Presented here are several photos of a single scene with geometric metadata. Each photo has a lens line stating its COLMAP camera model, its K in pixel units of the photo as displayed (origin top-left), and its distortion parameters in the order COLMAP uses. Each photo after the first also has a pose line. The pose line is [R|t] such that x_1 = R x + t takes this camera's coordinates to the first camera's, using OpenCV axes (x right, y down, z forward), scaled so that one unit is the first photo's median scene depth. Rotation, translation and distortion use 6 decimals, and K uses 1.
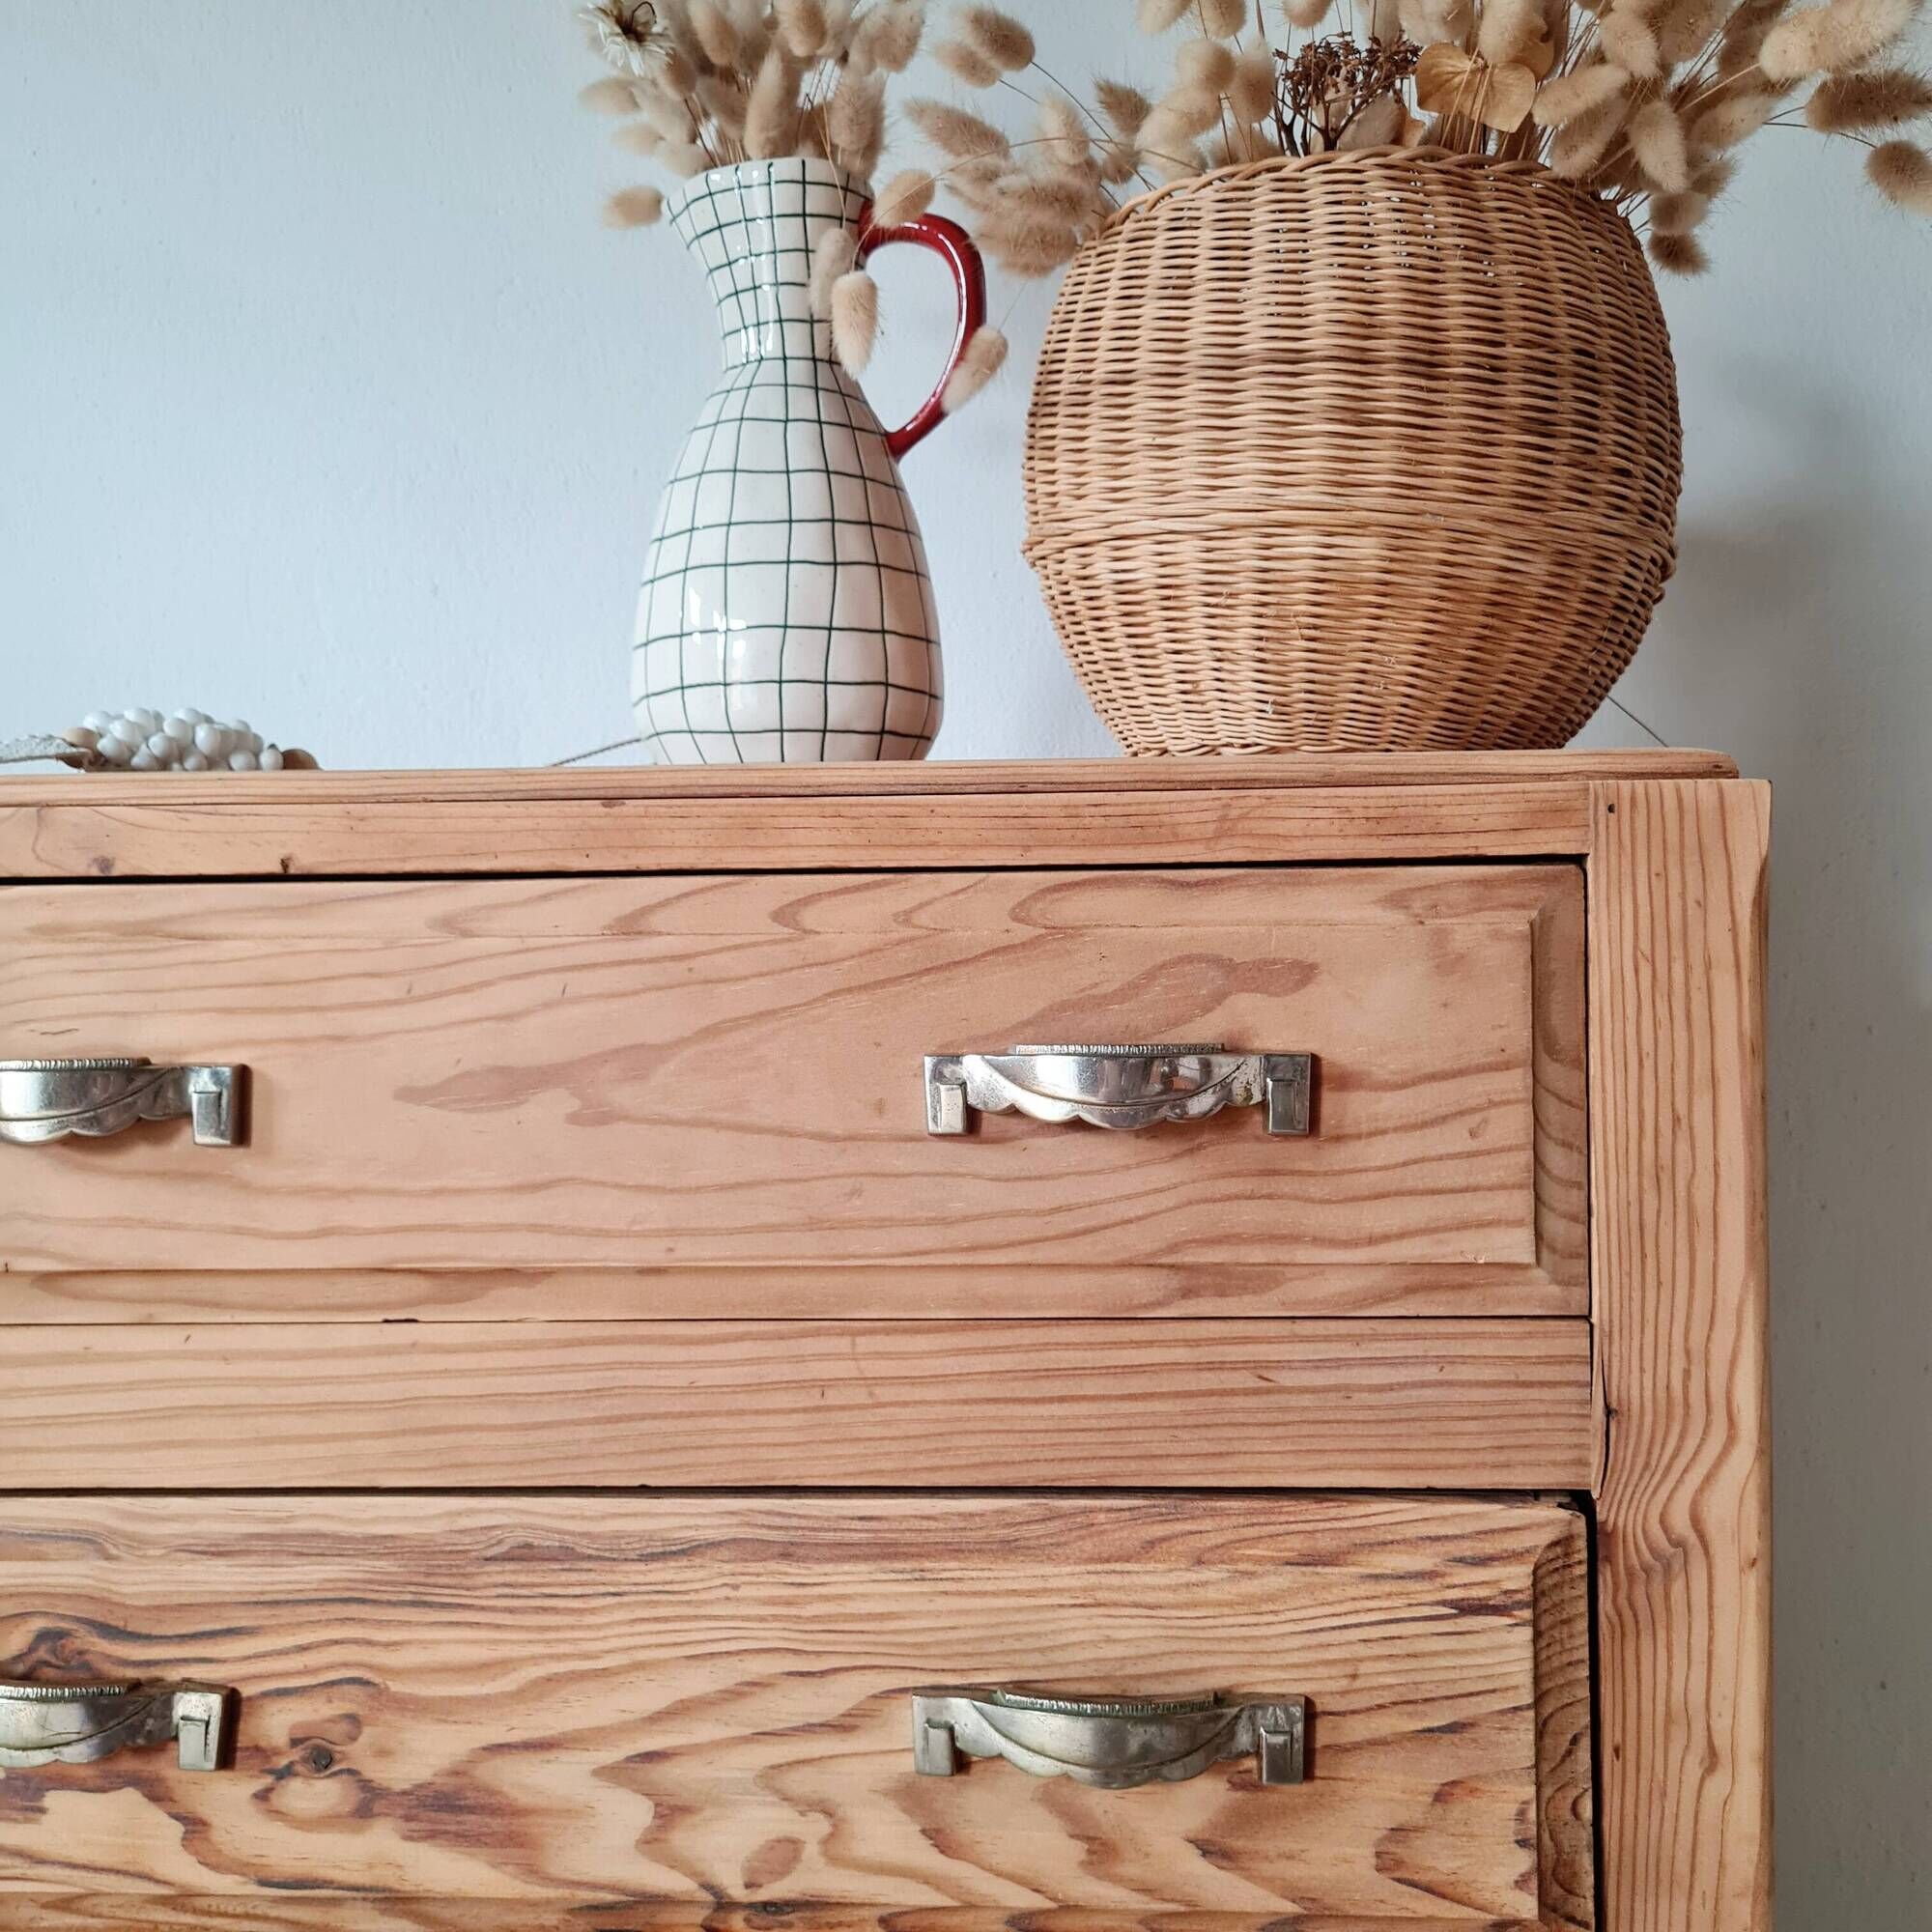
lens RADIAL K [[2071.9, 0, 992.0], [0, 2071.9, 926.2], [0, 0, 1]] dist [0.031107, -0.017331]
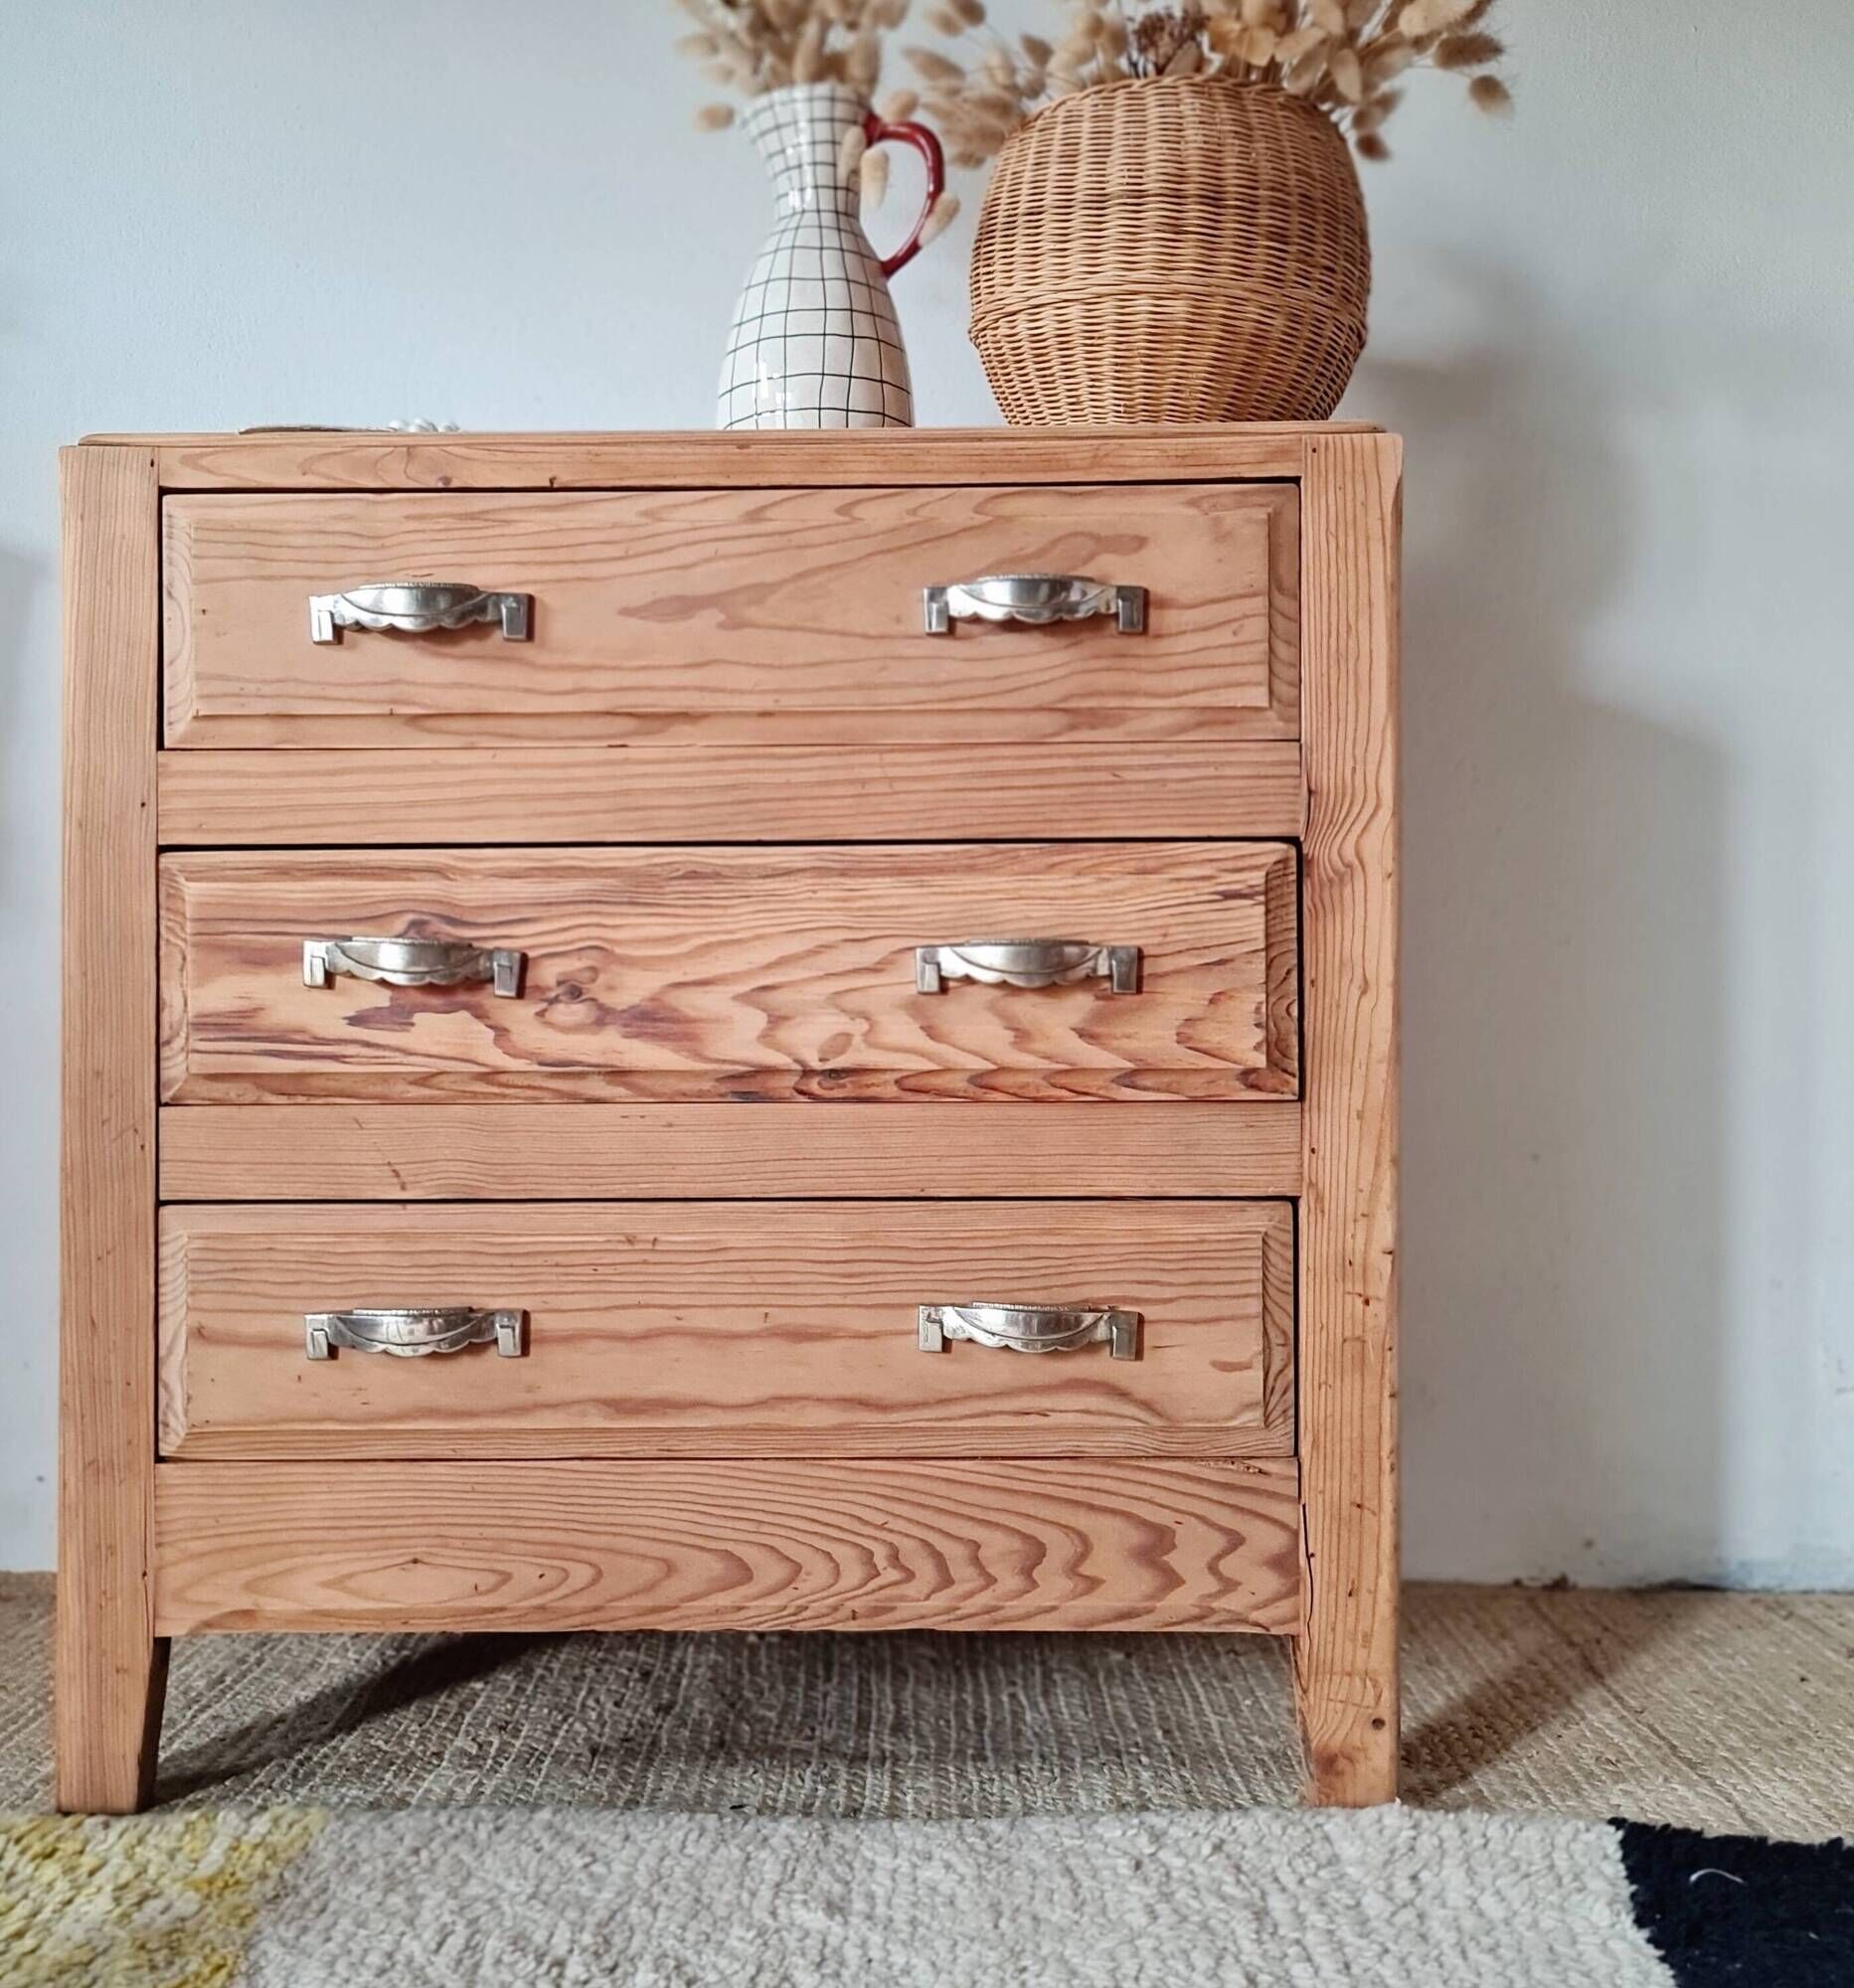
lens RADIAL K [[2189.7, 0, 885.8], [0, 2189.7, 984.4], [0, 0, 1]] dist [0.040344, -0.020252]
pose [[0.999631, 0.005837, 0.026545, -0.111938], [-0.005801, 0.999982, -0.001417, 0.398078], [-0.026553, 0.001263, 0.999647, -0.847562]]
